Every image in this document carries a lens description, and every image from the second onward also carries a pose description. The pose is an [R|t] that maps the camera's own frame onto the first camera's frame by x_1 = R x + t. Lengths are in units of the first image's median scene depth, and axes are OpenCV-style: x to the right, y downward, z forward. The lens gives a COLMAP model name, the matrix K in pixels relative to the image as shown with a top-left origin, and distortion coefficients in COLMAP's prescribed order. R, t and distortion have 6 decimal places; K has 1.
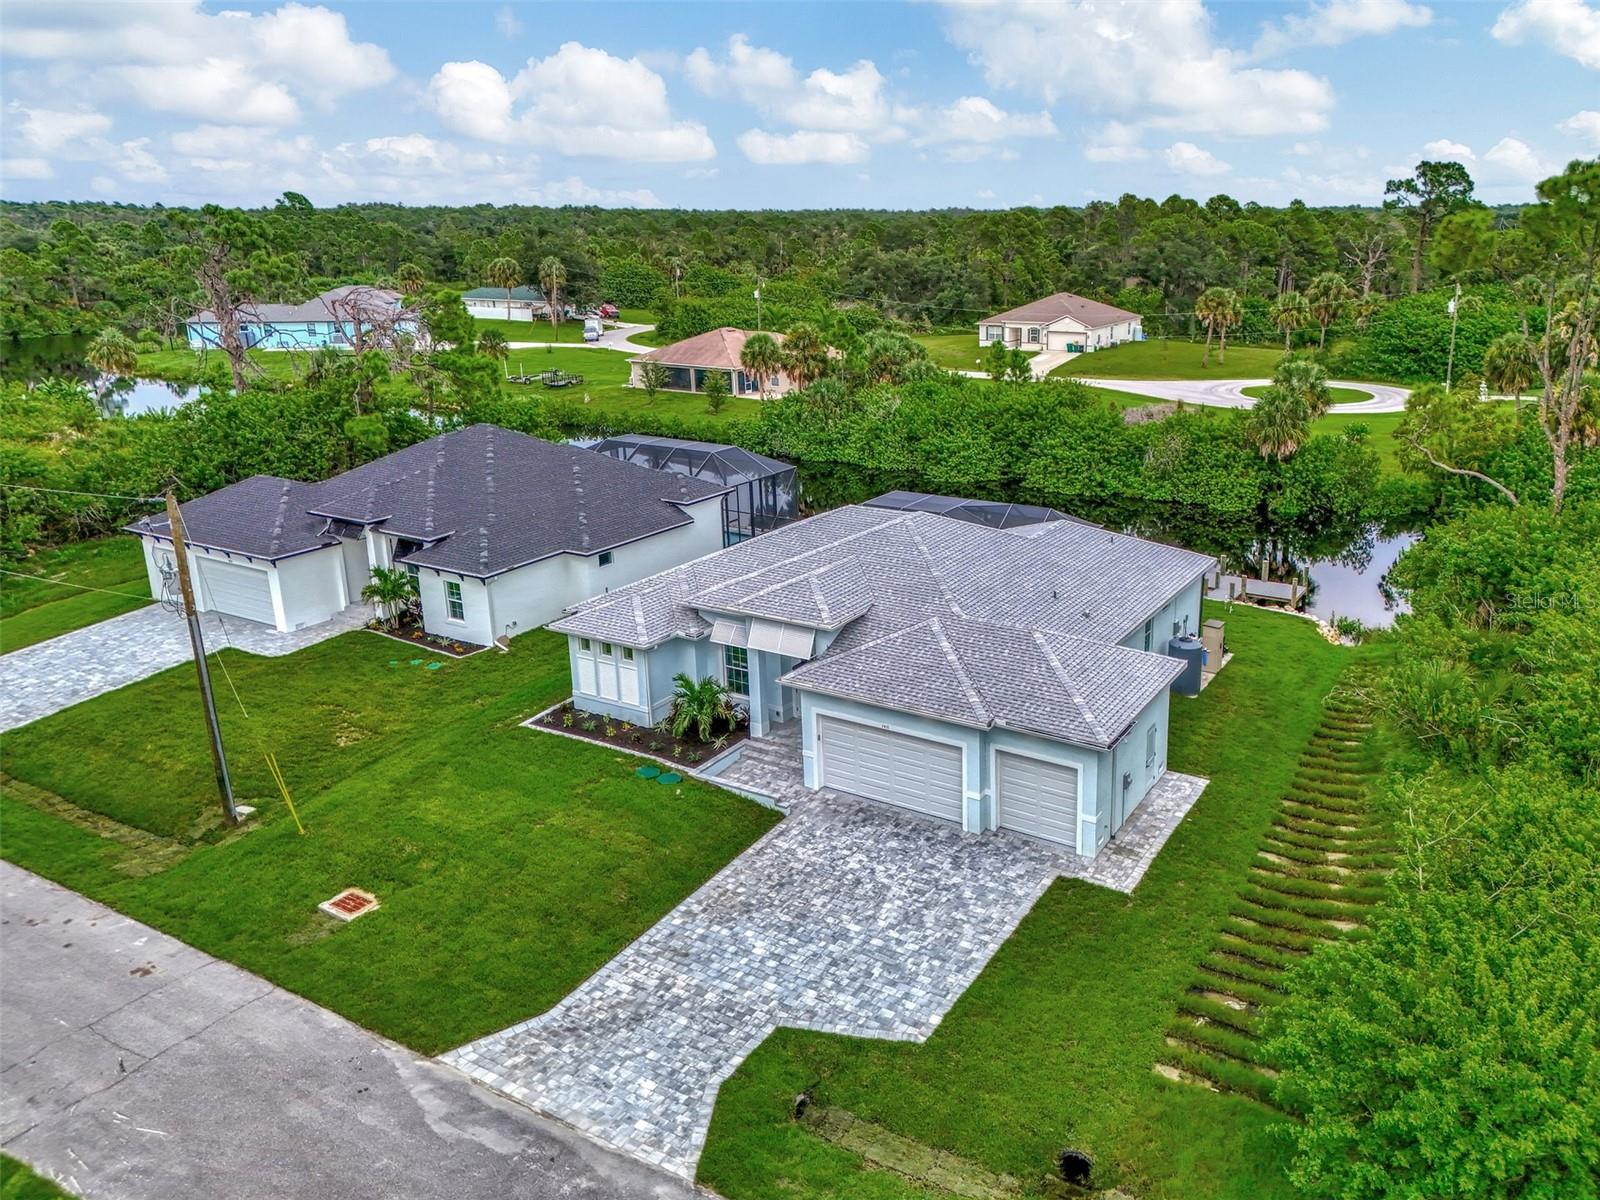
lens RADIAL K [[1213.7, 0, 862.0], [0, 1213.7, 595.8], [0, 0, 1]] dist [0.092463, -0.102258]
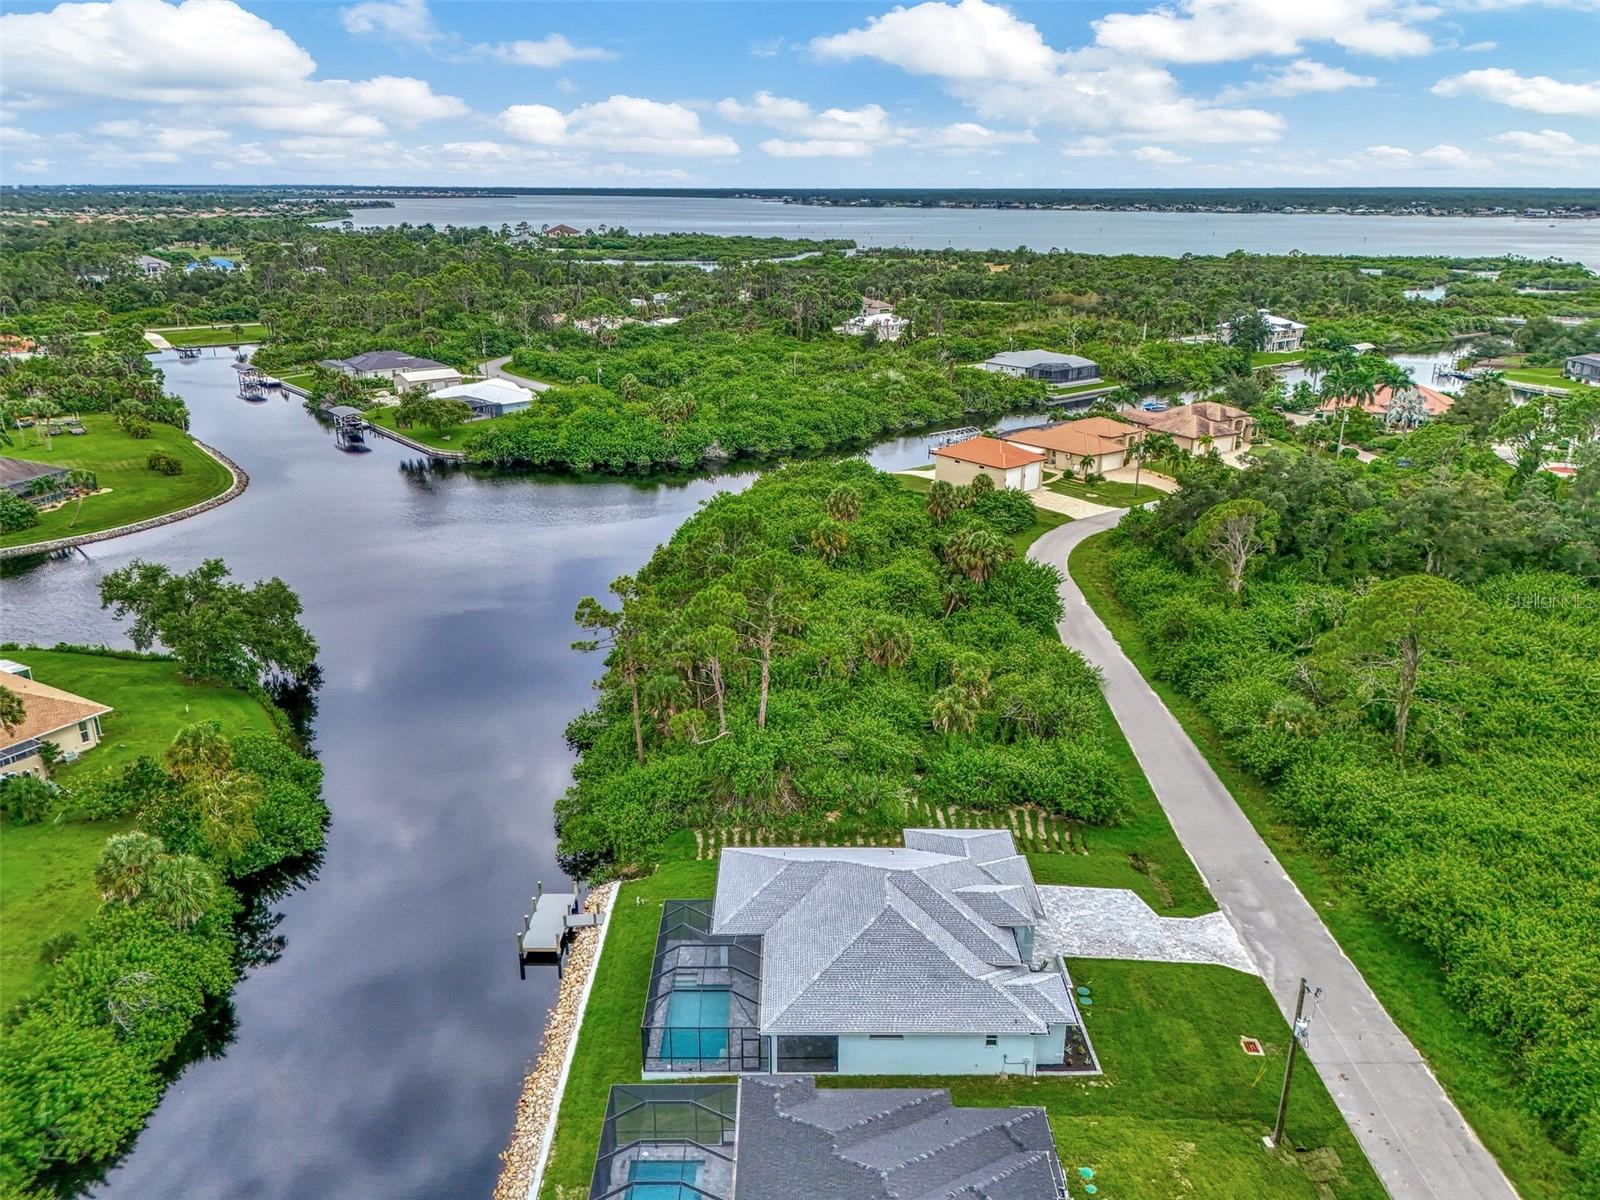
lens RADIAL K [[1177.1, 0, 799.9], [0, 1177.1, 602.6], [0, 0, 1]] dist [0.071038, -0.086301]
pose [[-0.509713, -0.280435, 0.813357, -1.427240], [0.256801, 0.852697, 0.454930, -1.489745], [-0.821125, 0.440755, -0.362614, 1.979198]]
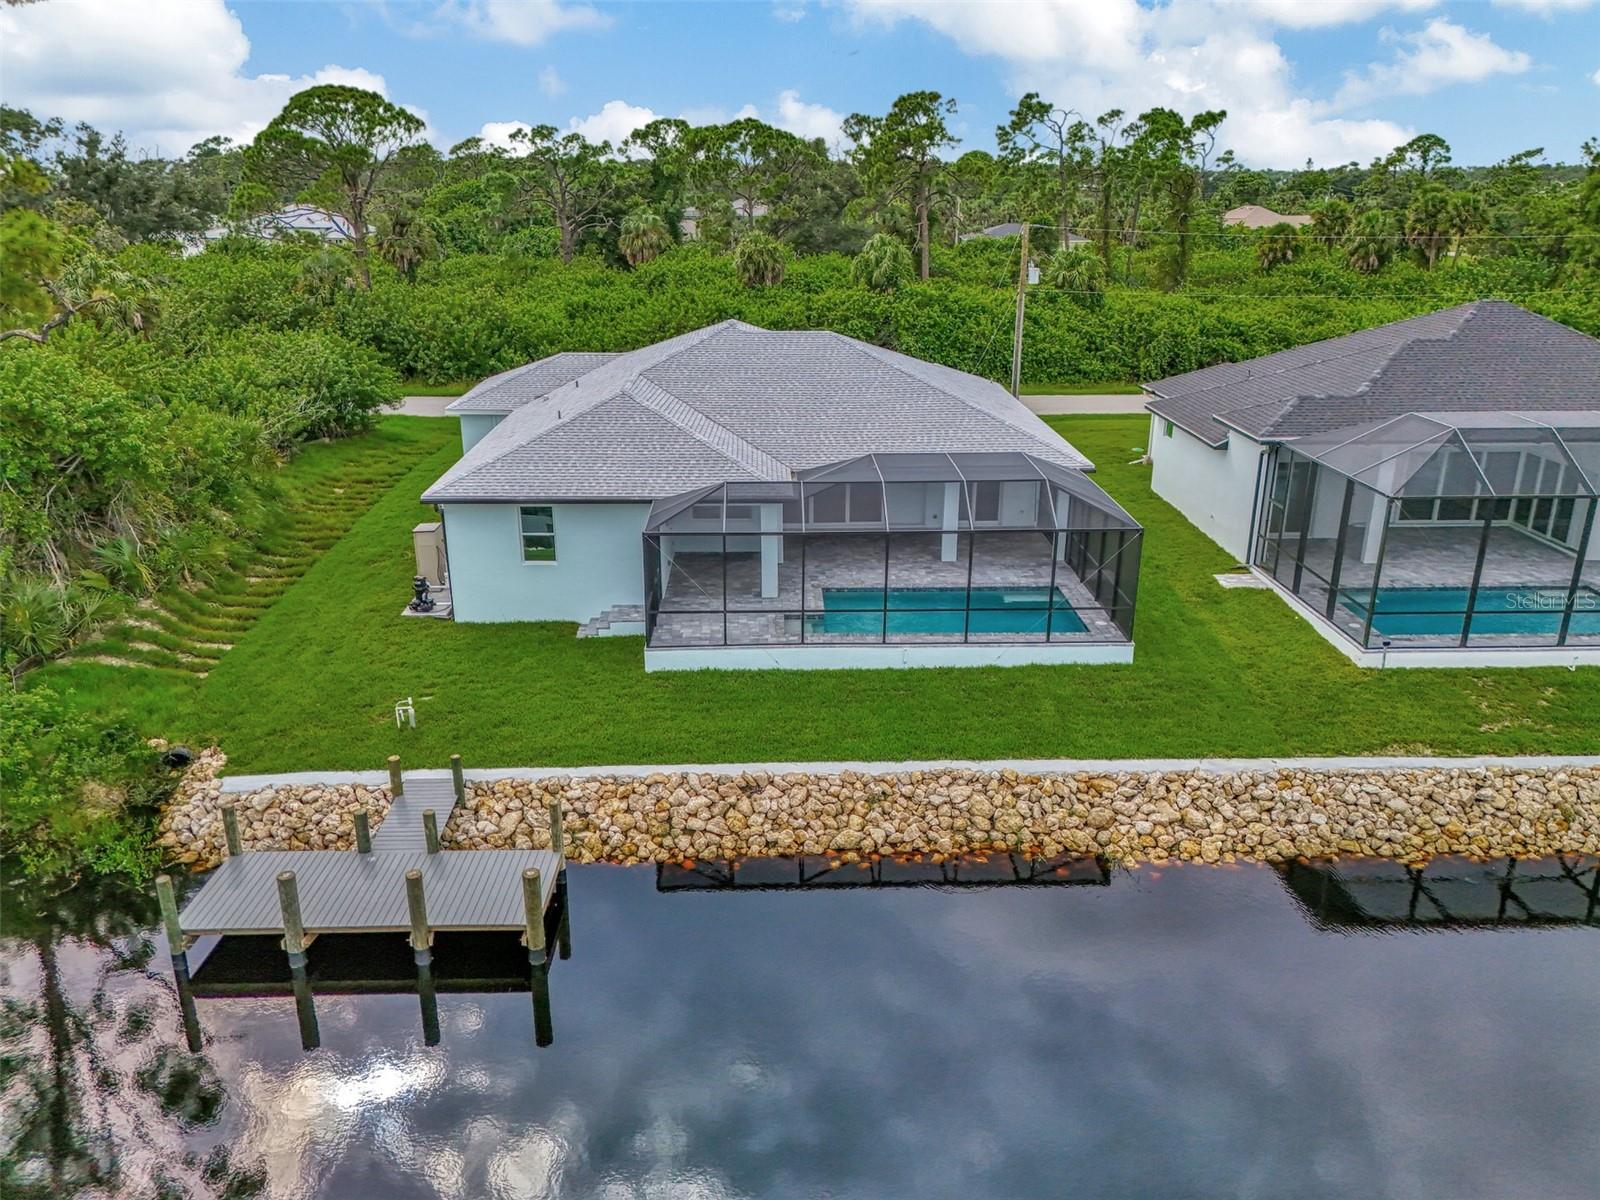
lens RADIAL K [[1191.0, 0, 800.0], [0, 1191.0, 600.0], [0, 0, 1]] dist [0.070309, -0.075768]
pose [[-0.847559, 0.178304, -0.499851, 0.651368], [-0.155731, 0.816844, 0.555440, -0.527304], [0.507337, 0.548611, -0.664556, 2.260772]]
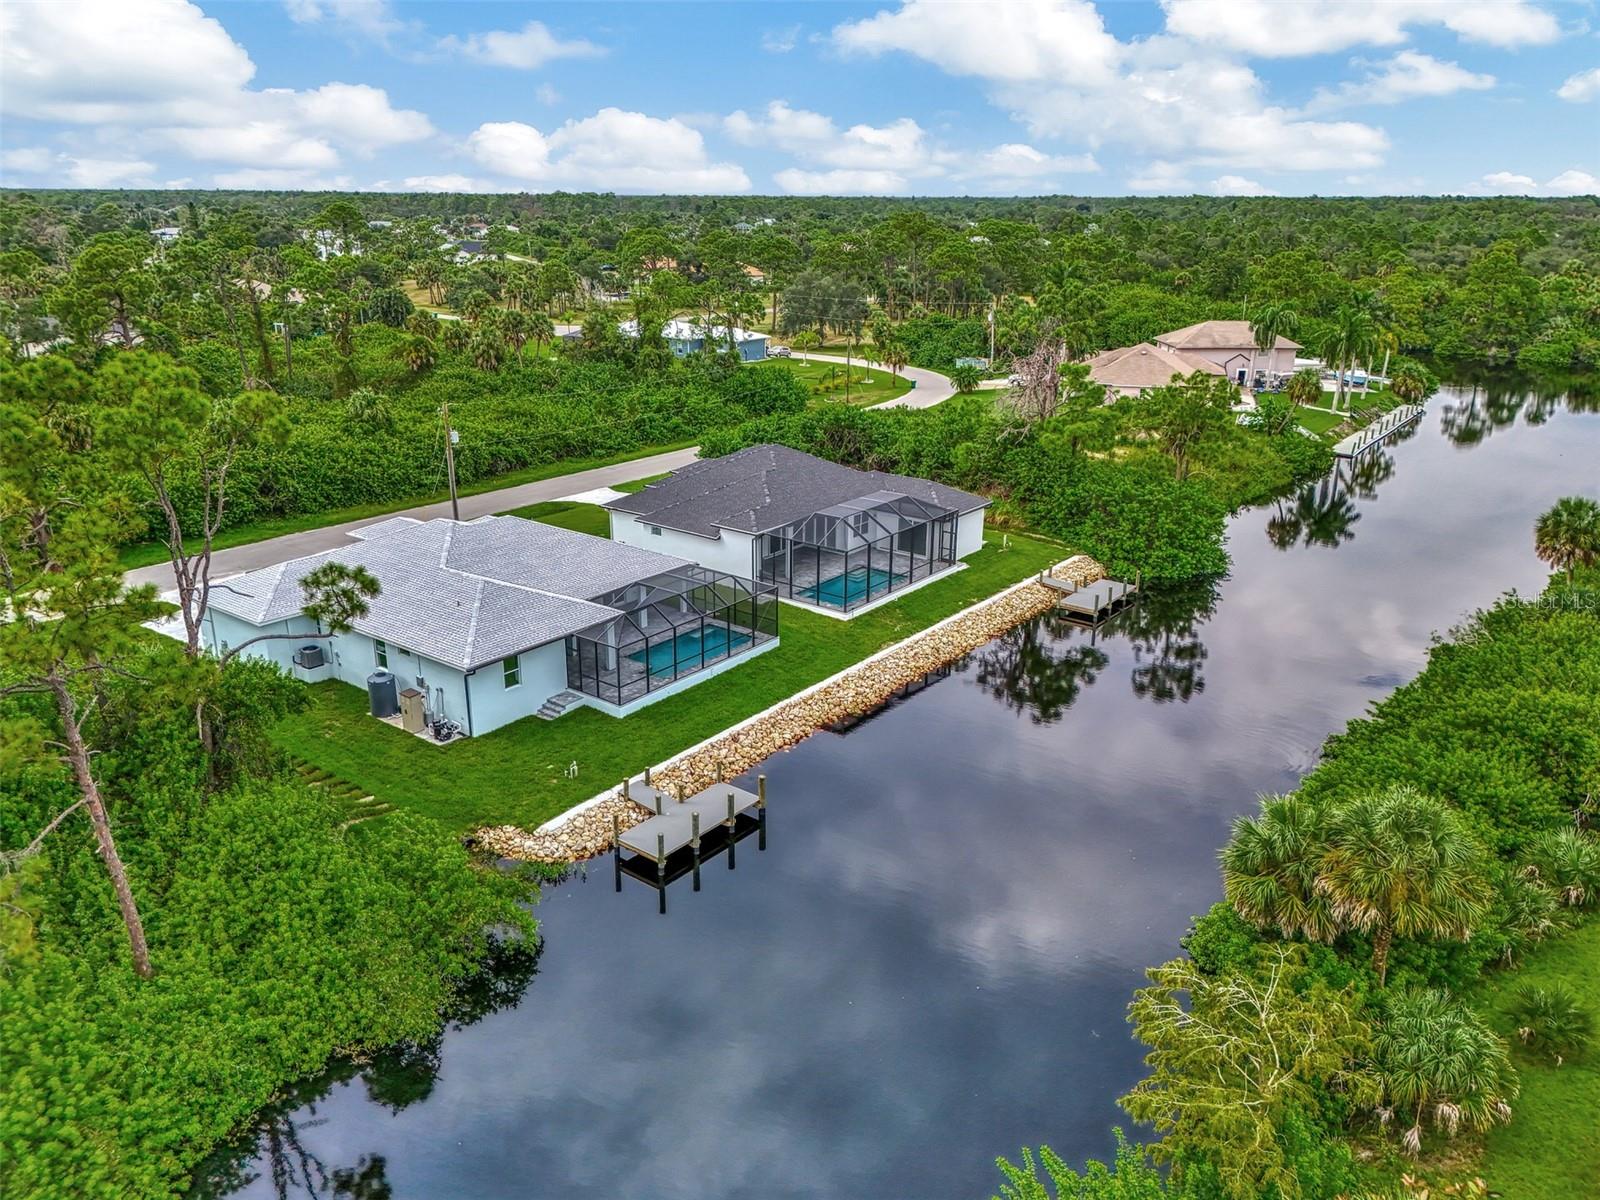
lens RADIAL K [[1170.7, 0, 795.8], [0, 1170.7, 600.7], [0, 0, 1]] dist [0.080663, -0.092751]
pose [[-0.133408, 0.322529, -0.937111, 1.772501], [-0.298907, 0.888437, 0.348329, -0.779811], [0.944911, 0.326579, -0.022118, 1.877038]]
